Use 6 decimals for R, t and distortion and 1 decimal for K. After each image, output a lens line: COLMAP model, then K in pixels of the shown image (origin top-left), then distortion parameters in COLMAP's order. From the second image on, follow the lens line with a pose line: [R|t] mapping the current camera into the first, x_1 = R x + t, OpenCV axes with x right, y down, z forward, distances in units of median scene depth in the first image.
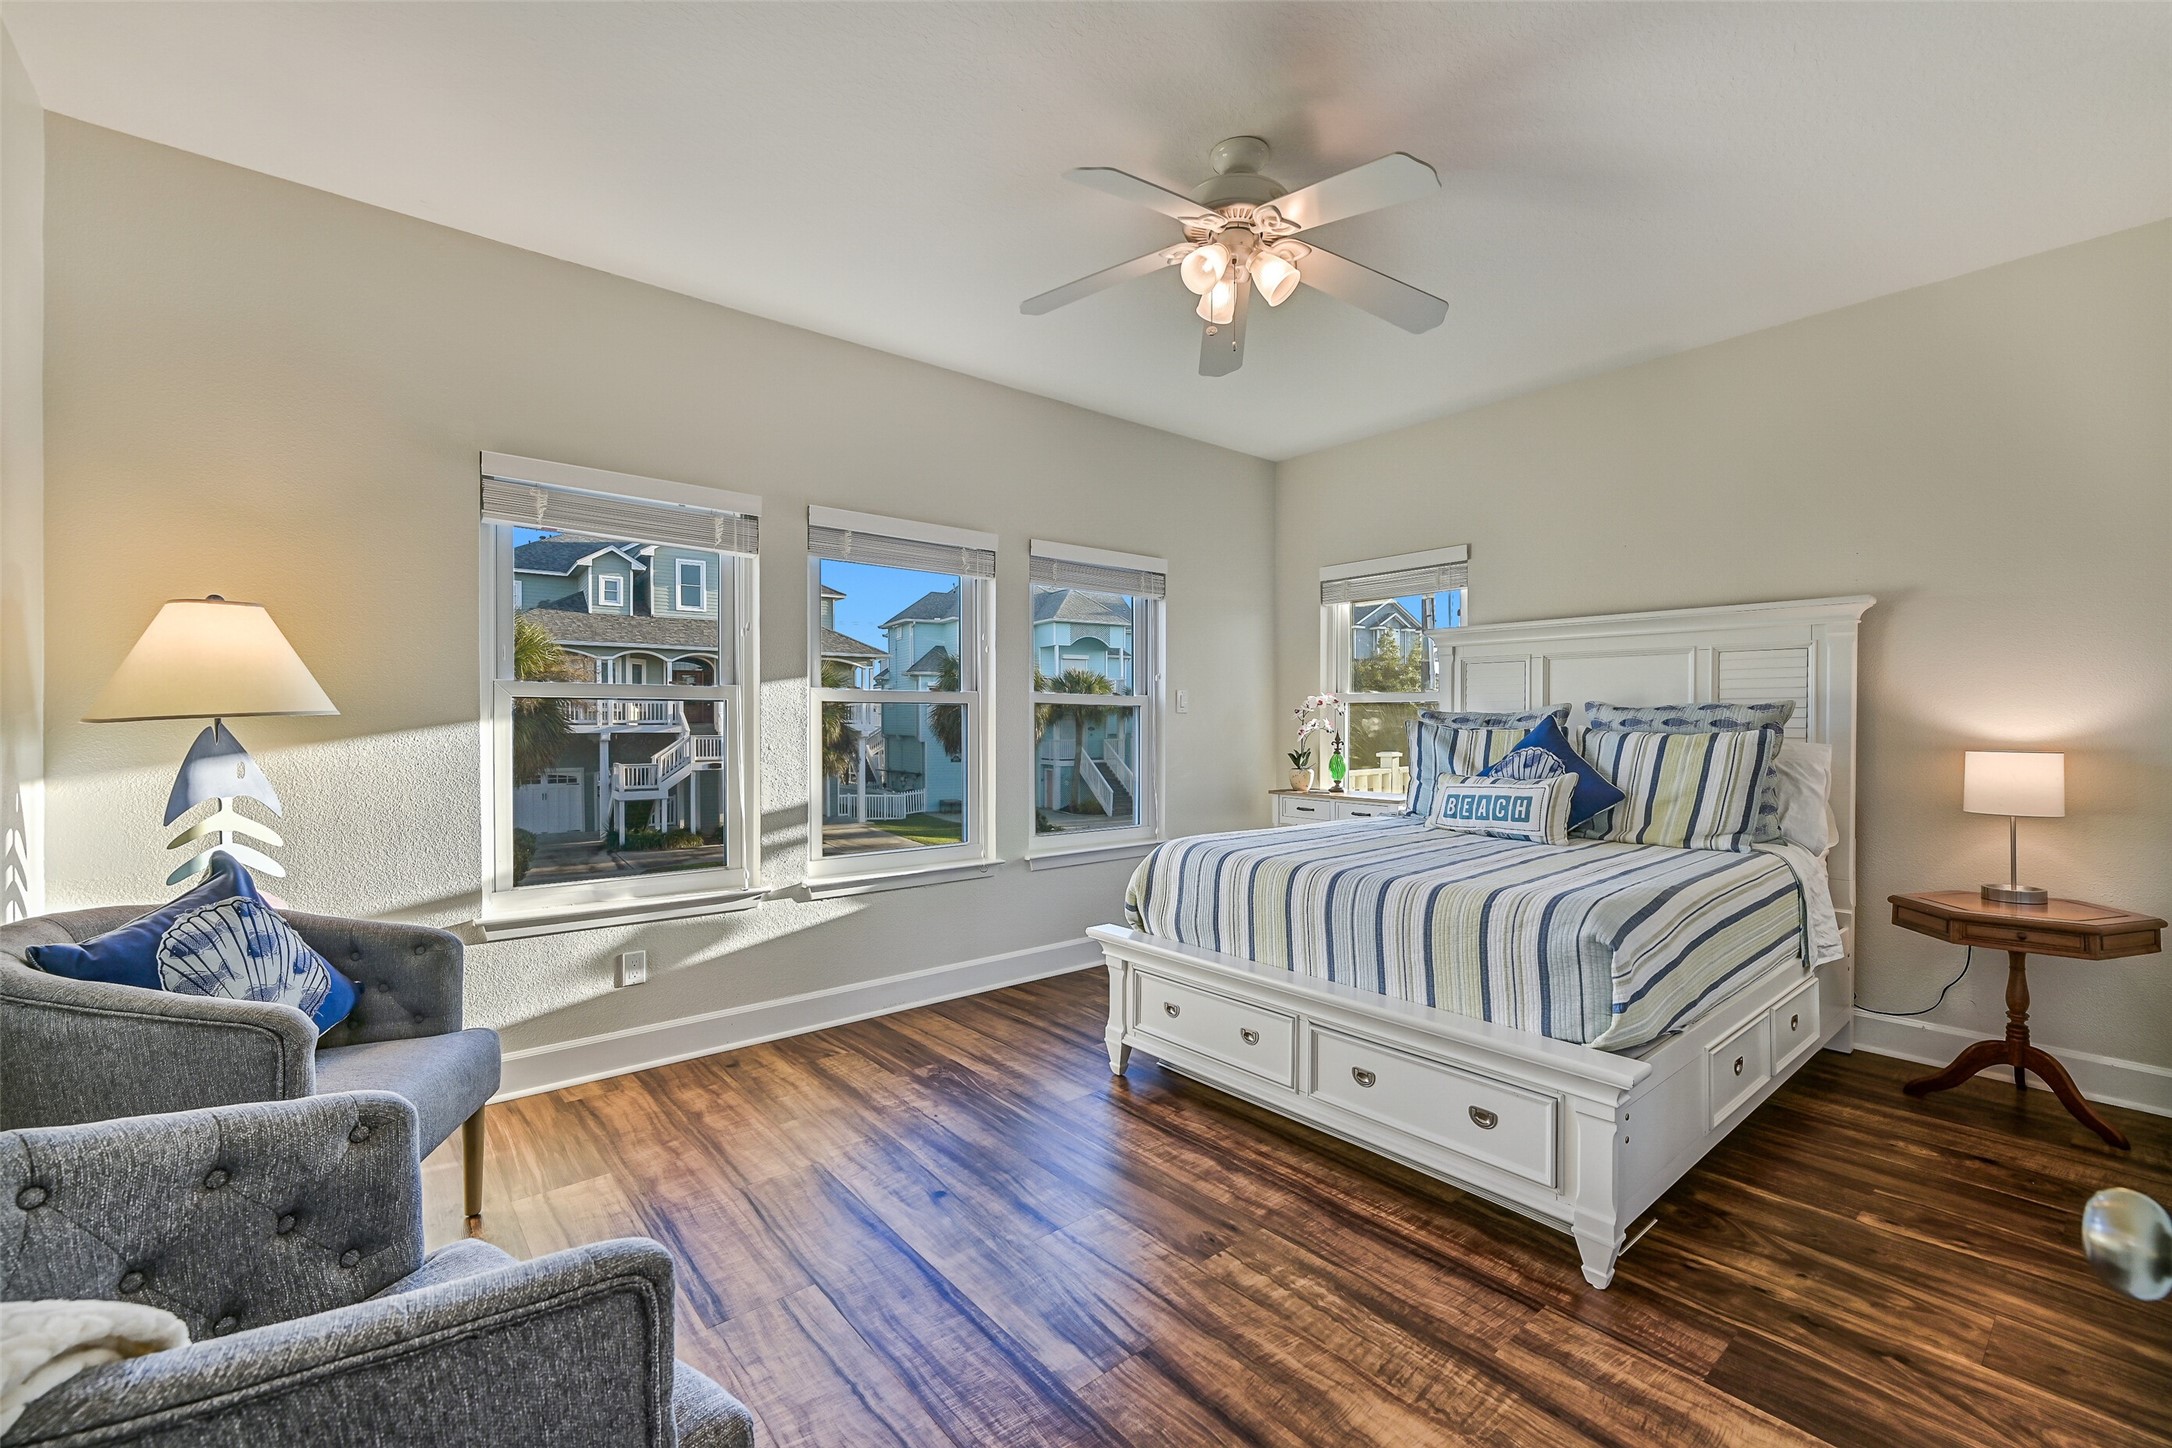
lens RADIAL K [[903.3, 0, 1088.1], [0, 903.3, 723.8], [0, 0, 1]] dist [-0.001603, 0.001092]
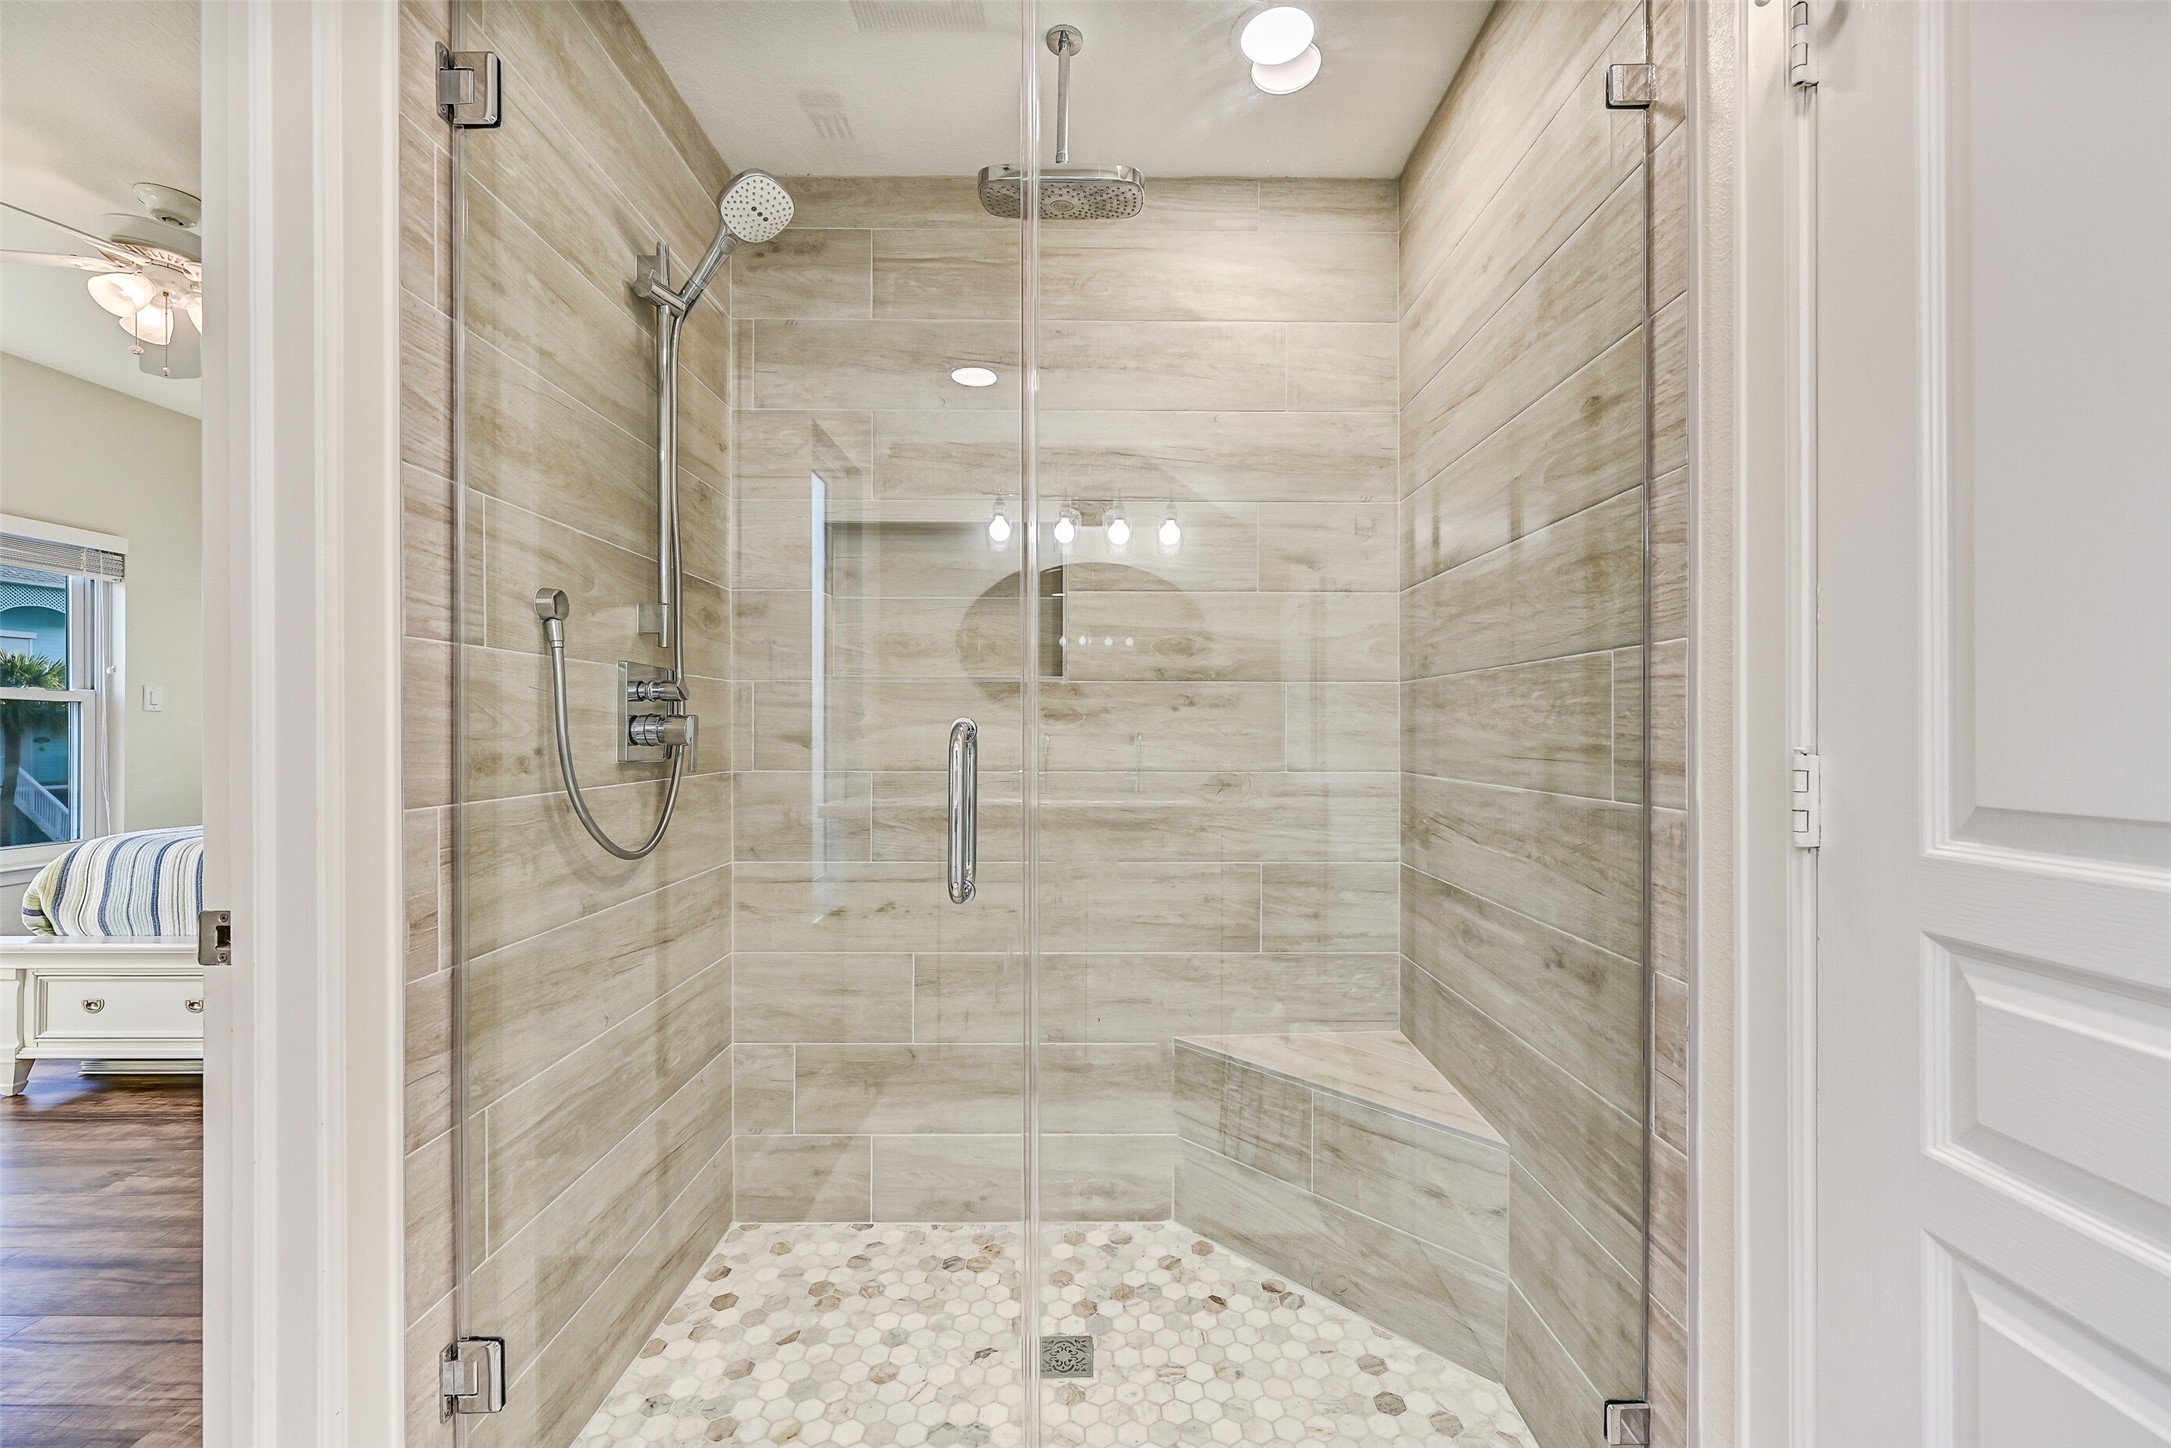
lens RADIAL K [[865.0, 0, 1079.3], [0, 865.0, 717.9], [0, 0, 1]] dist [-0.000671, 0.000309]
pose [[0.640020, 0.000818, 0.768358, 0.053193], [0.008391, 0.999932, -0.008053, 0.016094], [-0.768312, 0.011601, 0.639970, -0.425622]]
